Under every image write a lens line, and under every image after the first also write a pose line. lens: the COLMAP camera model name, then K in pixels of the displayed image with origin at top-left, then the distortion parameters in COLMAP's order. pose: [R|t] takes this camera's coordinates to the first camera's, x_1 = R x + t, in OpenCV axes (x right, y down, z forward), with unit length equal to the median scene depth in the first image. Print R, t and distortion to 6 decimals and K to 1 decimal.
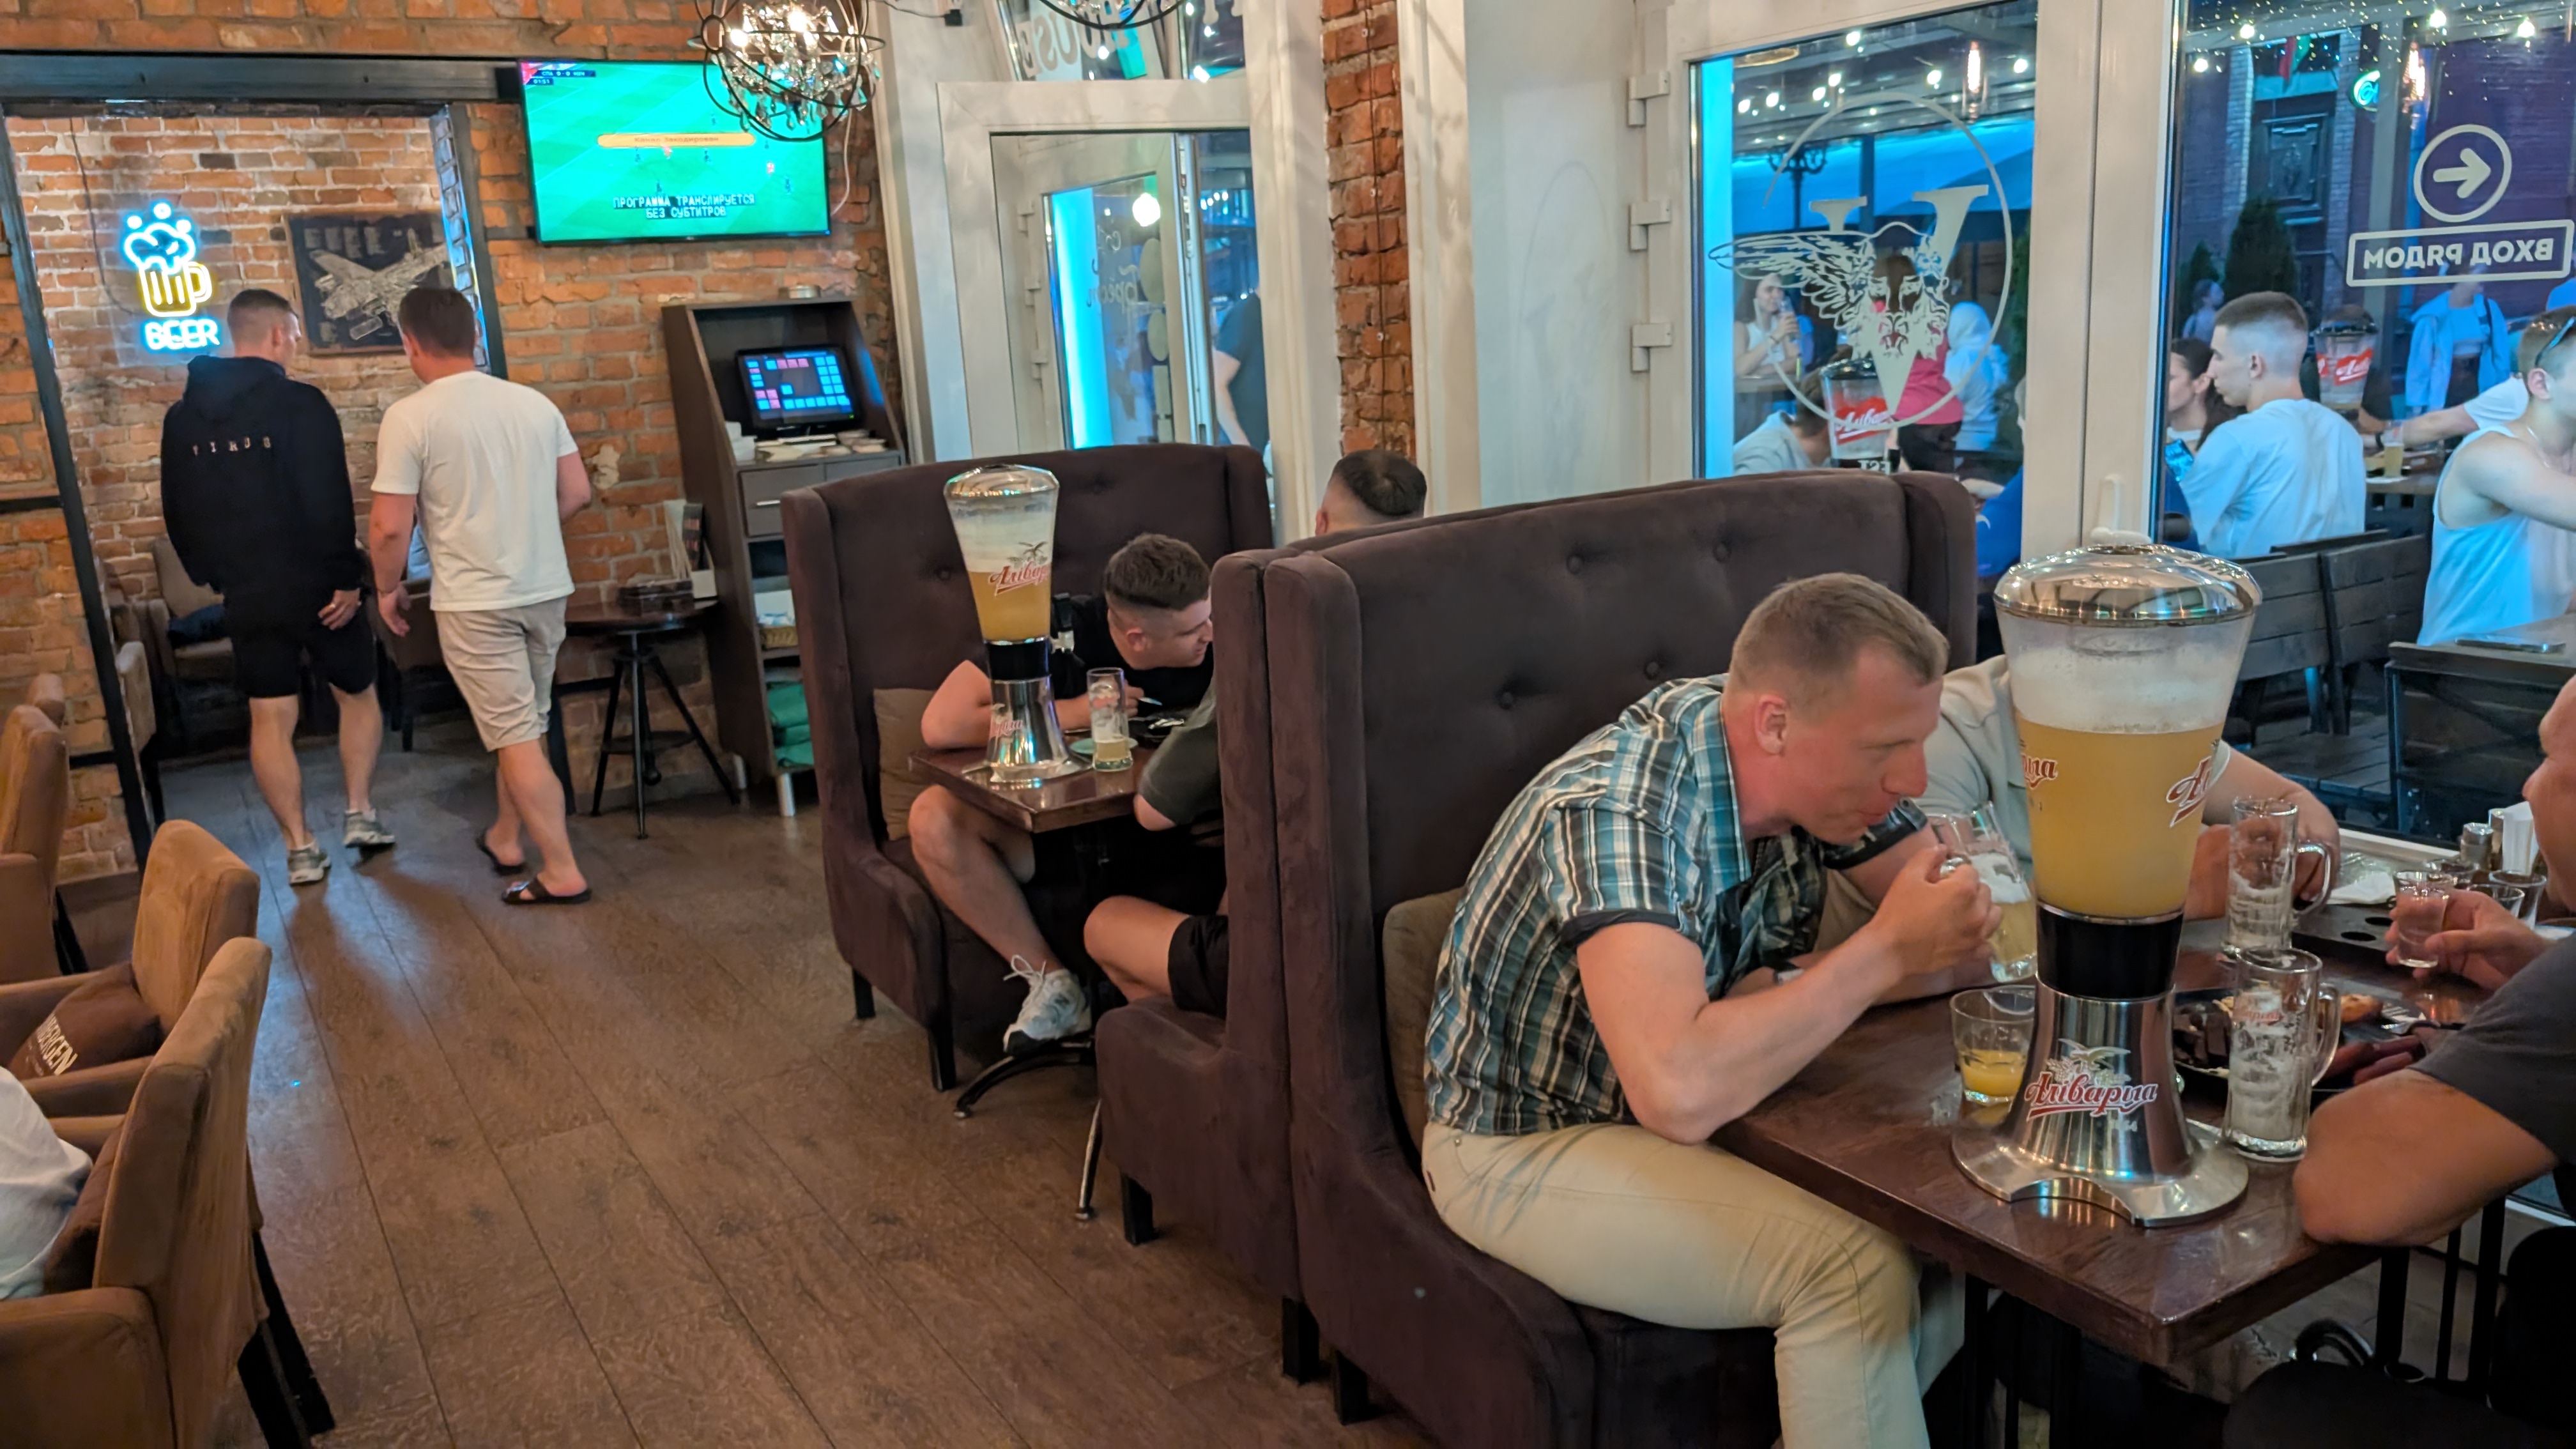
lens RADIAL K [[1880.9, 0, 1246.2], [0, 1880.9, 726.0], [0, 0, 1]] dist [0.028994, -0.000720]
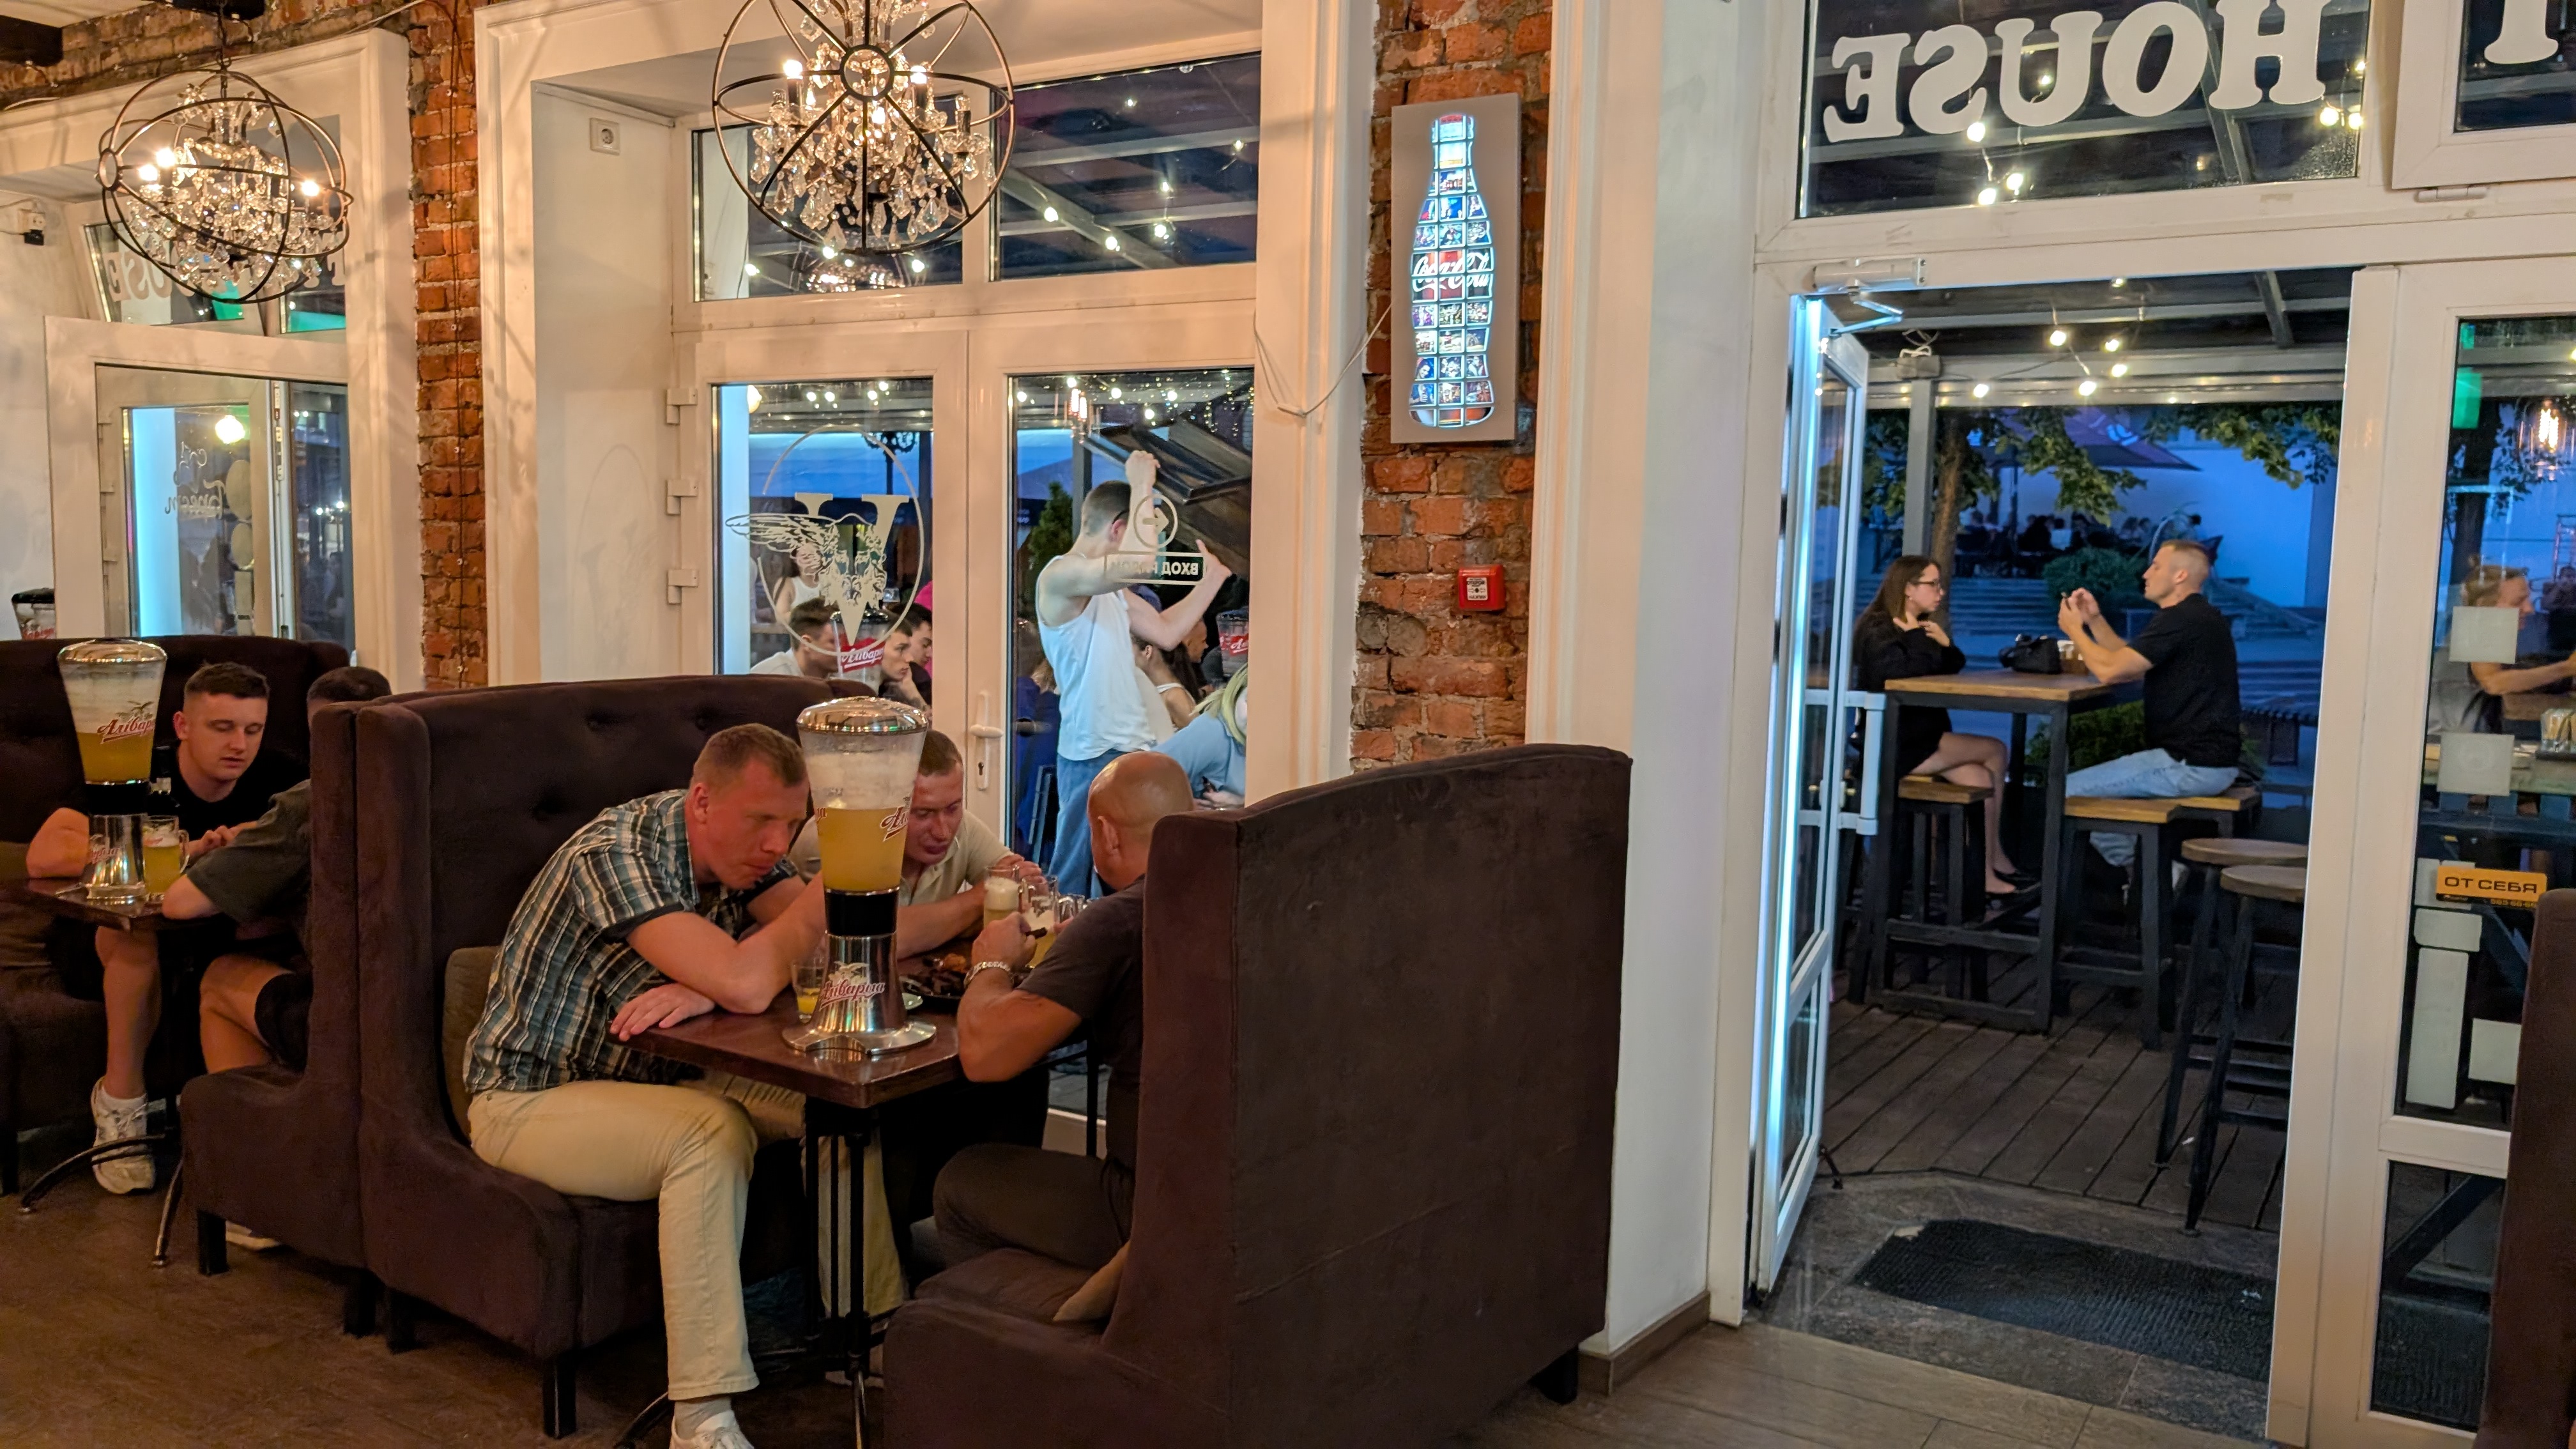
lens RADIAL K [[1834.7, 0, 1288.0], [0, 1834.7, 724.5], [0, 0, 1]] dist [0.030840, -0.037028]
pose [[0.882807, 0.039221, 0.468096, -0.013049], [0.022913, 0.991726, -0.126308, 0.073441], [-0.469177, 0.122231, 0.874604, -0.342763]]
